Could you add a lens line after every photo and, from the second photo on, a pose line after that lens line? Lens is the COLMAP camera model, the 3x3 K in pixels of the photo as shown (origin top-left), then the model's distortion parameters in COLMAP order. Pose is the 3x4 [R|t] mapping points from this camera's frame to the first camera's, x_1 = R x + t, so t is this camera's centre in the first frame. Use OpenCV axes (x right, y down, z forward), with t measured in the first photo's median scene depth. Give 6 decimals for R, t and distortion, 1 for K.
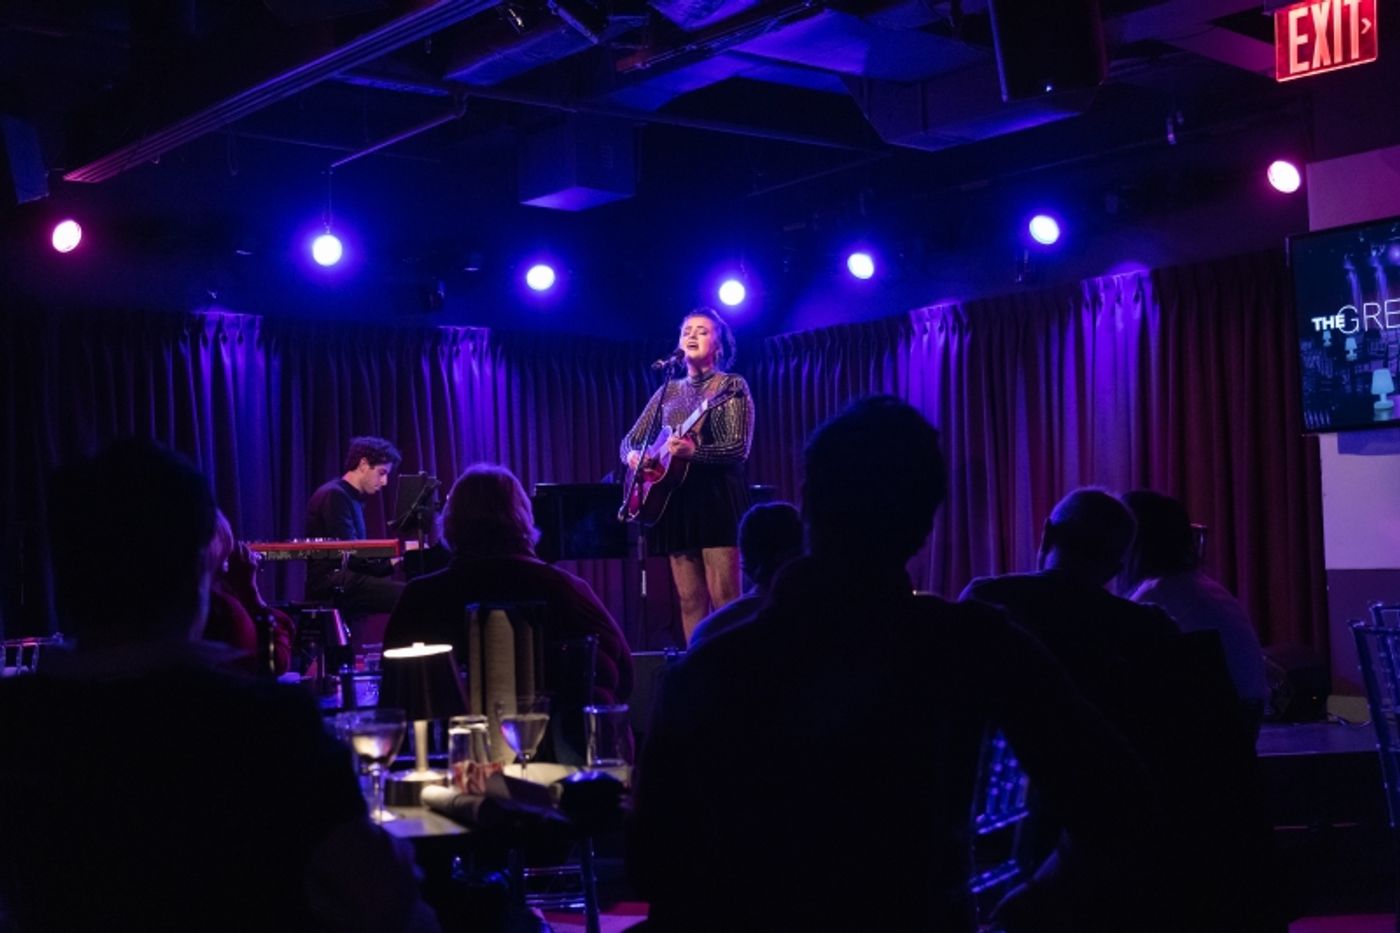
lens RADIAL K [[1758.3, 0, 700.0], [0, 1758.3, 466.5], [0, 0, 1]] dist [-0.011631, -0.020921]
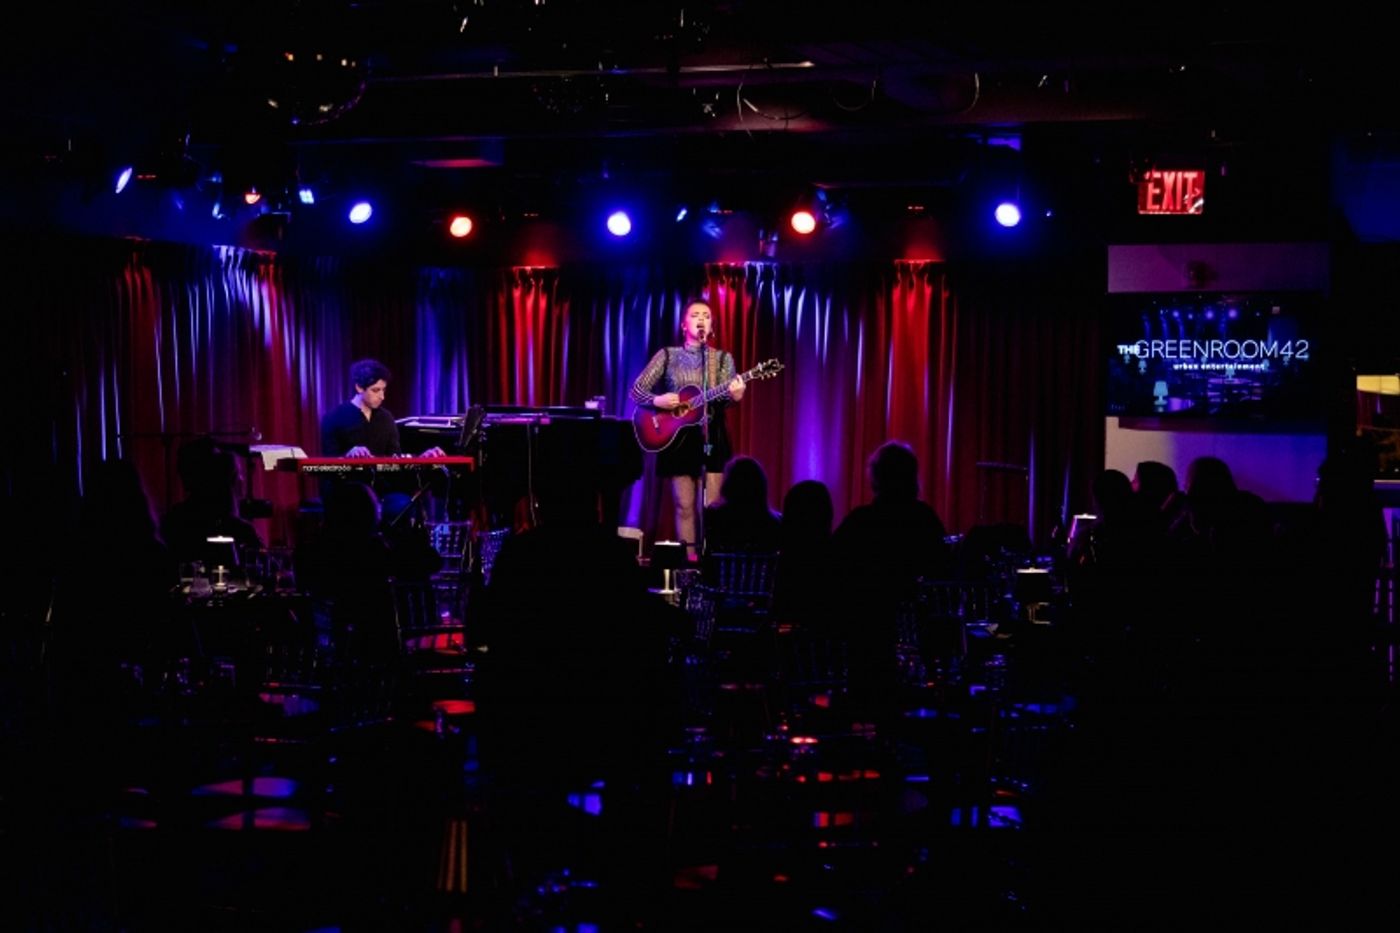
lens RADIAL K [[2687.9, 0, 700.0], [0, 2687.9, 466.5], [0, 0, 1]] dist [-0.029503, -0.111758]
pose [[0.868031, 0.026520, 0.495802, -1.247892], [-0.059504, 0.996932, 0.050852, -0.077937], [-0.492932, -0.073644, 0.866946, -0.999058]]
